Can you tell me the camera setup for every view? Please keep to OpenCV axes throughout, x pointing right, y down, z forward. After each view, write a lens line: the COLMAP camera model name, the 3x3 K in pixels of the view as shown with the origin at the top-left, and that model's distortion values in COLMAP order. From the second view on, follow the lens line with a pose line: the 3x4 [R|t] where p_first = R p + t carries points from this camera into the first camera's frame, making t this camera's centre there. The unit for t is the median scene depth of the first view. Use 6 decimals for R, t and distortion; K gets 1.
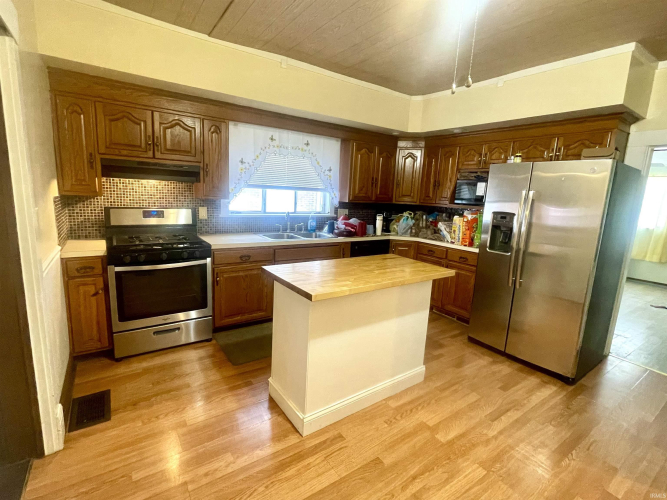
lens RADIAL K [[321.6, 0, 333.5], [0, 321.6, 250.0], [0, 0, 1]] dist [0.000536, 0.000159]
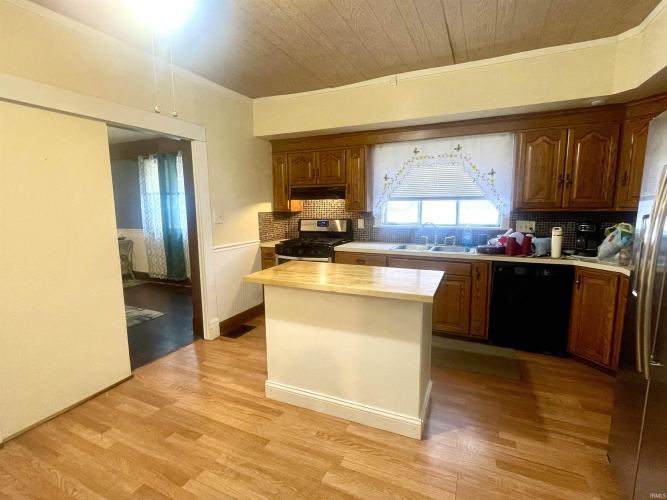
lens RADIAL K [[321.6, 0, 333.5], [0, 321.6, 250.0], [0, 0, 1]] dist [0.000536, 0.000159]
pose [[0.508157, 0.067383, -0.858625, 0.547515], [-0.120680, 0.992670, 0.006480, -0.010510], [0.852768, 0.100326, 0.512564, 0.274250]]
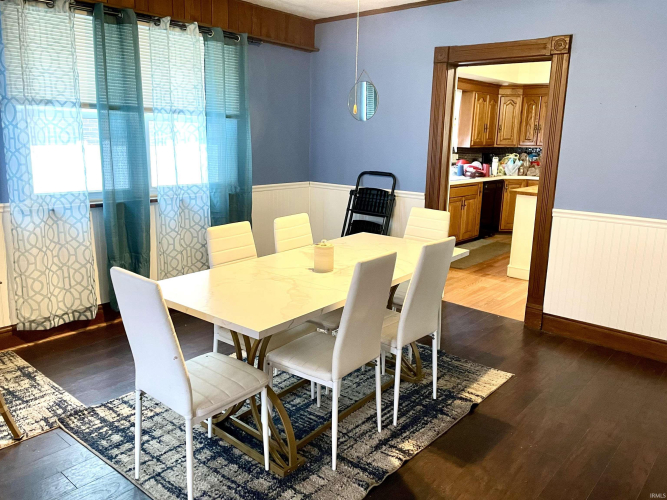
lens RADIAL K [[535.2, 0, 333.5], [0, 535.2, 250.0], [0, 0, 1]] dist [0.009490, 0.002081]
pose [[0.966792, -0.079166, 0.242993, -0.980182], [0.068925, 0.996349, 0.050375, 0.088046], [-0.246094, -0.031953, 0.968719, -0.756165]]
